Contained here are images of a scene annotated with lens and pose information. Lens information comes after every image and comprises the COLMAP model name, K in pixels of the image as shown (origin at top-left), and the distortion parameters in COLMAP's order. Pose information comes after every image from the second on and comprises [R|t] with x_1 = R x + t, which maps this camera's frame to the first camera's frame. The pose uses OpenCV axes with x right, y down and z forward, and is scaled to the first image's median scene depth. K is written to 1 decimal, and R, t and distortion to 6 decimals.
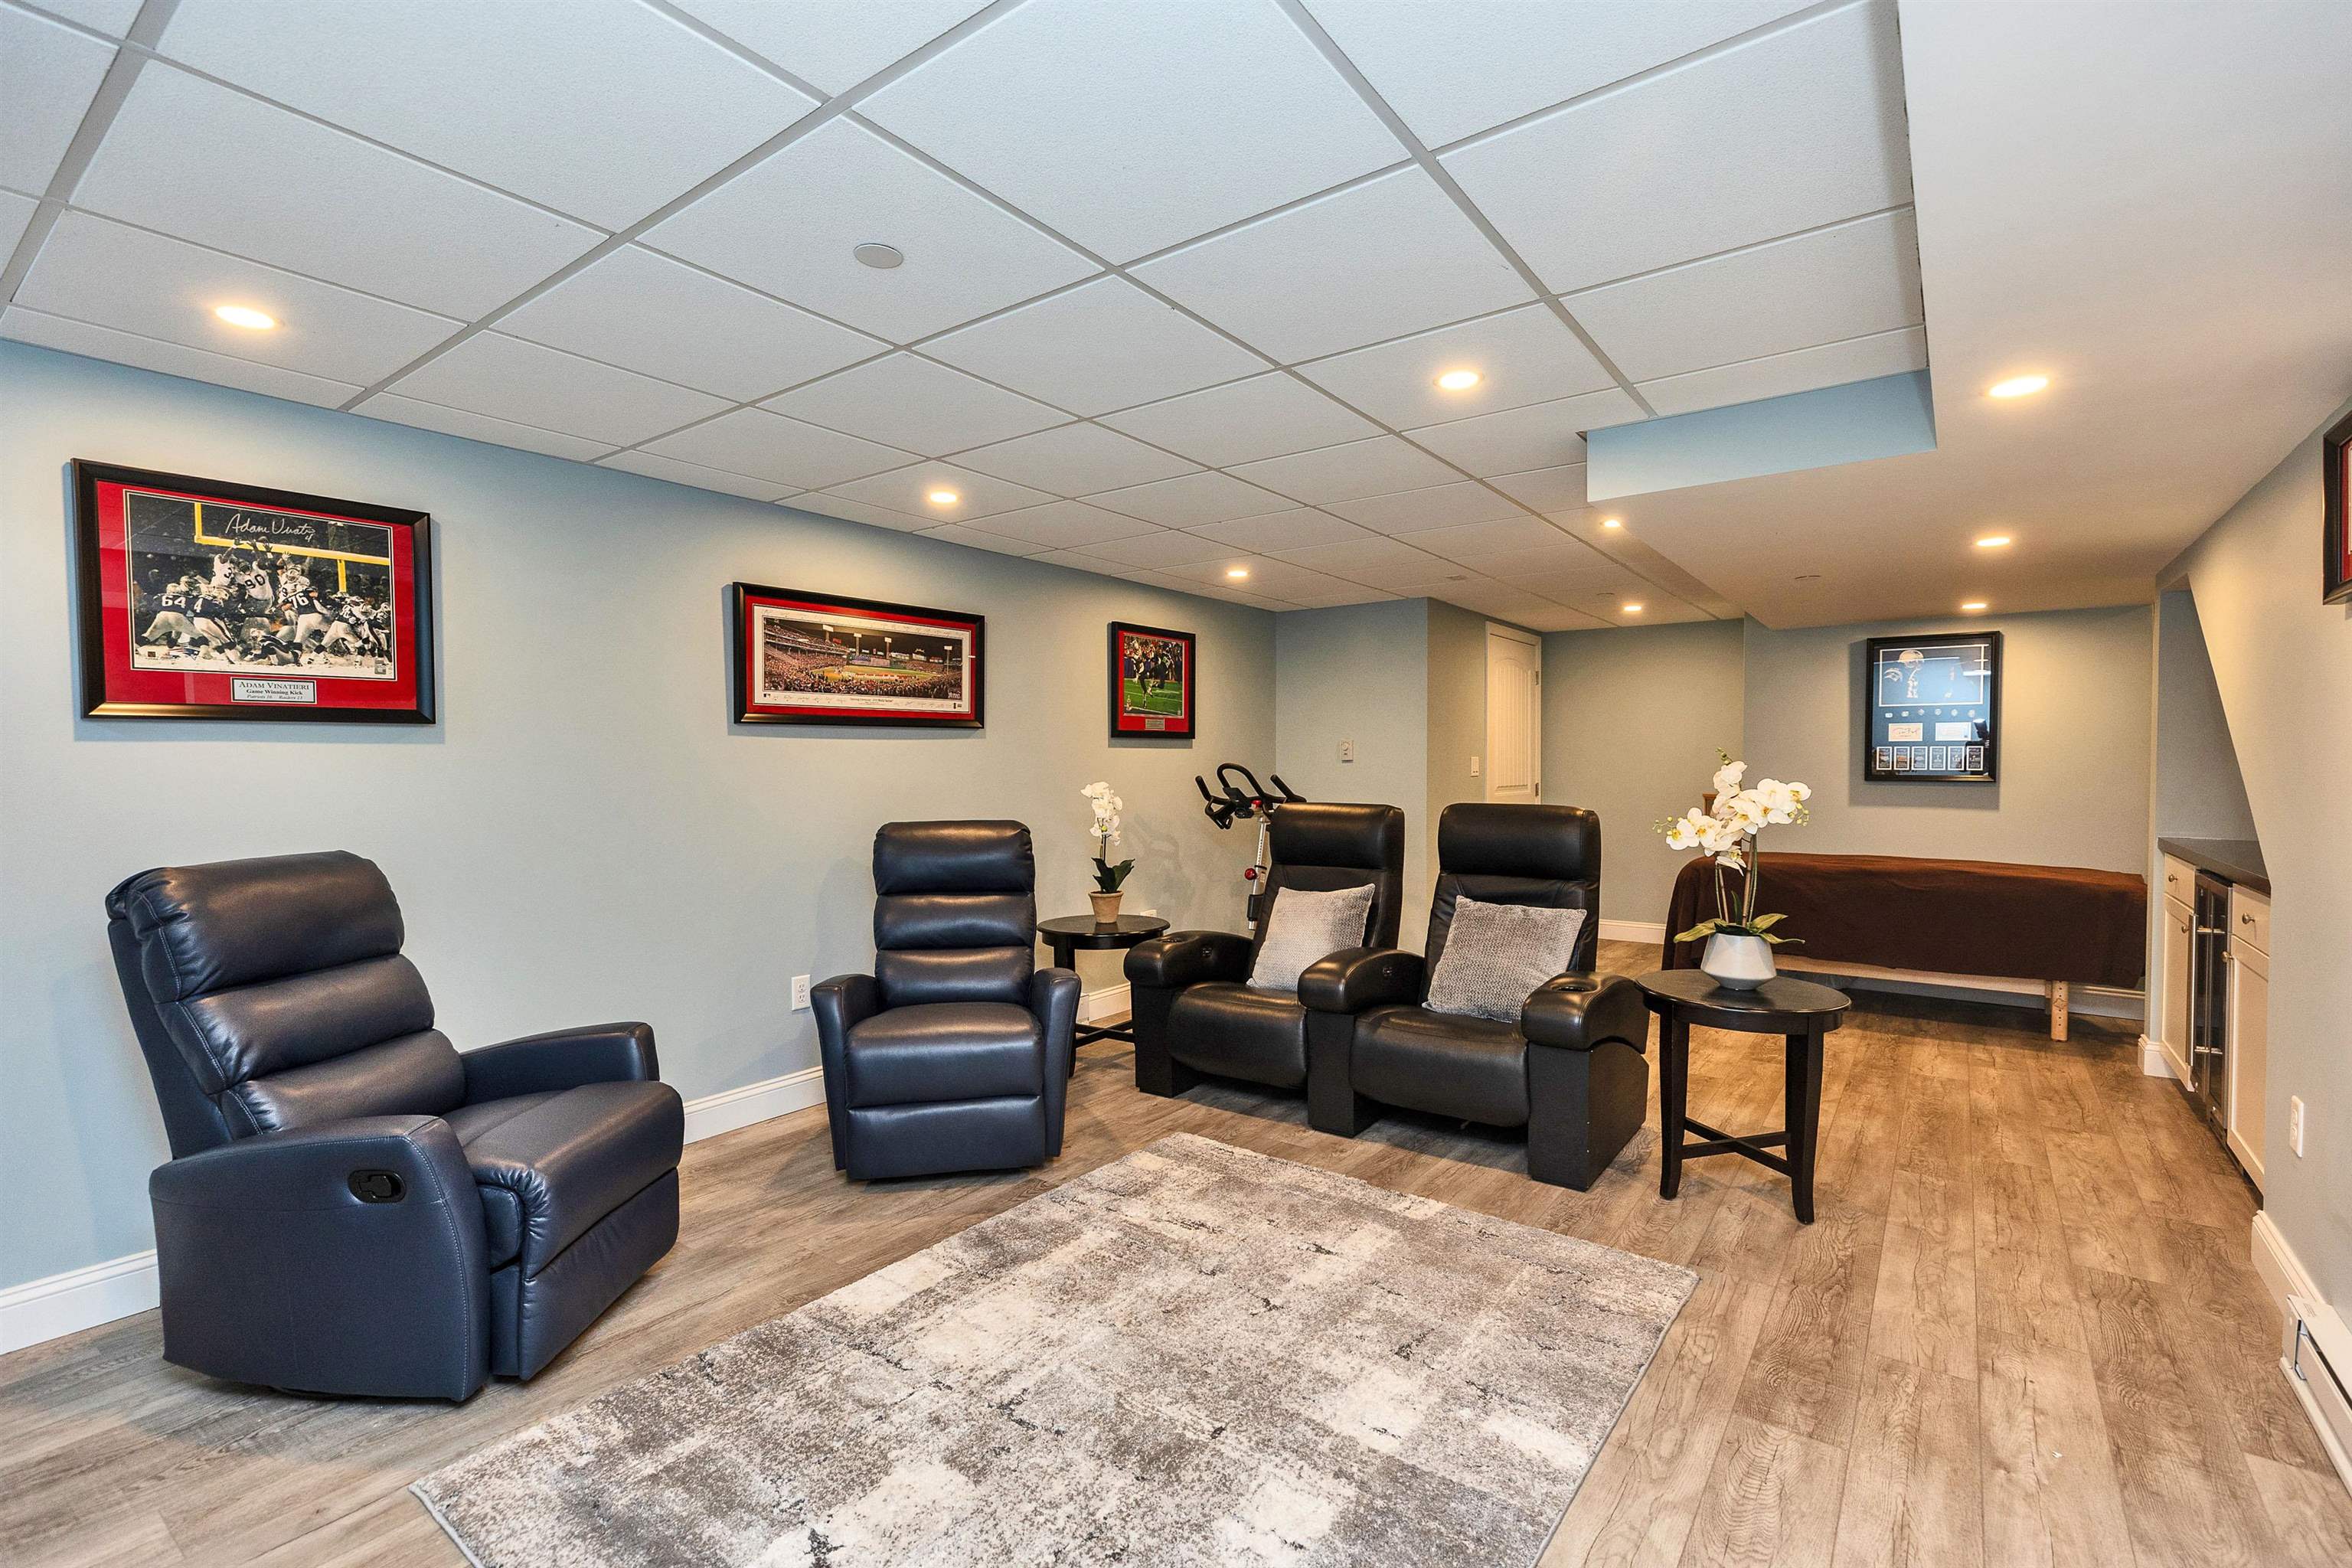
lens RADIAL K [[1061.2, 0, 1165.3], [0, 1061.2, 781.2], [0, 0, 1]] dist [-0.002057, -0.000782]
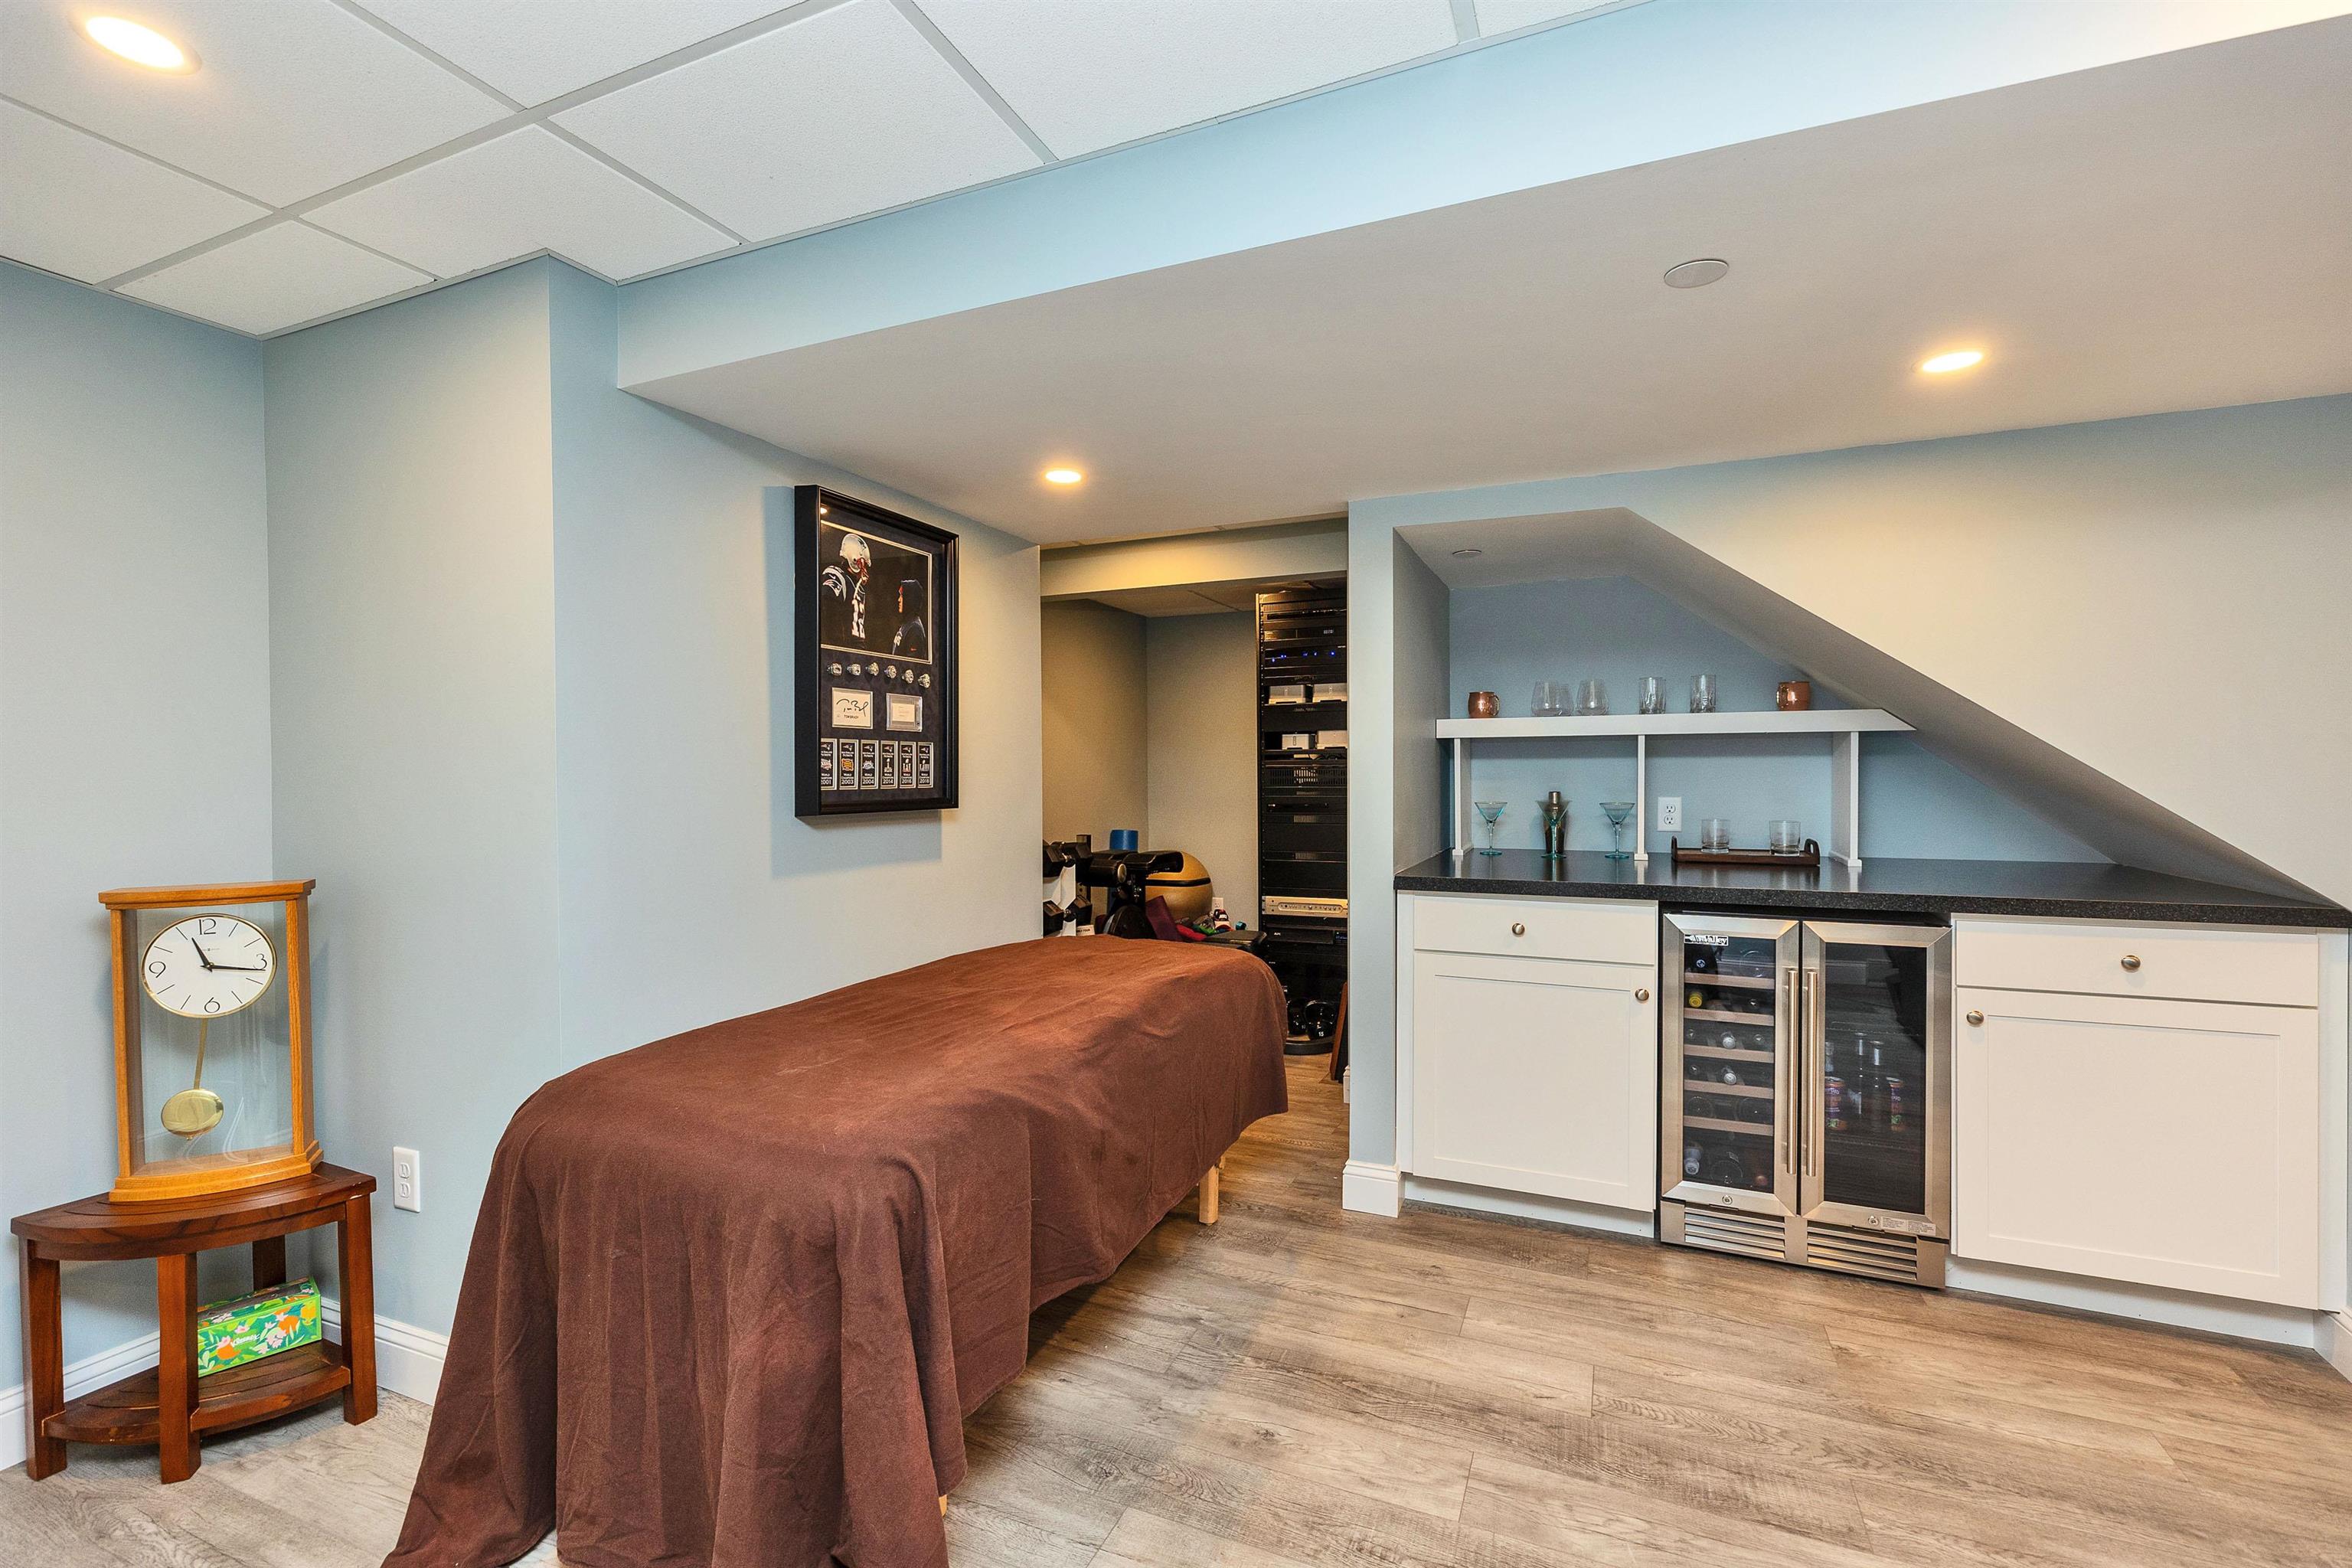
lens RADIAL K [[1061.2, 0, 1168.8], [0, 1061.2, 783.2], [0, 0, 1]] dist [-0.002057, -0.000782]
pose [[-0.214738, -0.017634, 0.976513, 0.412972], [0.023959, 0.999441, 0.023317, -0.041465], [-0.976378, 0.028403, -0.214195, 1.891613]]
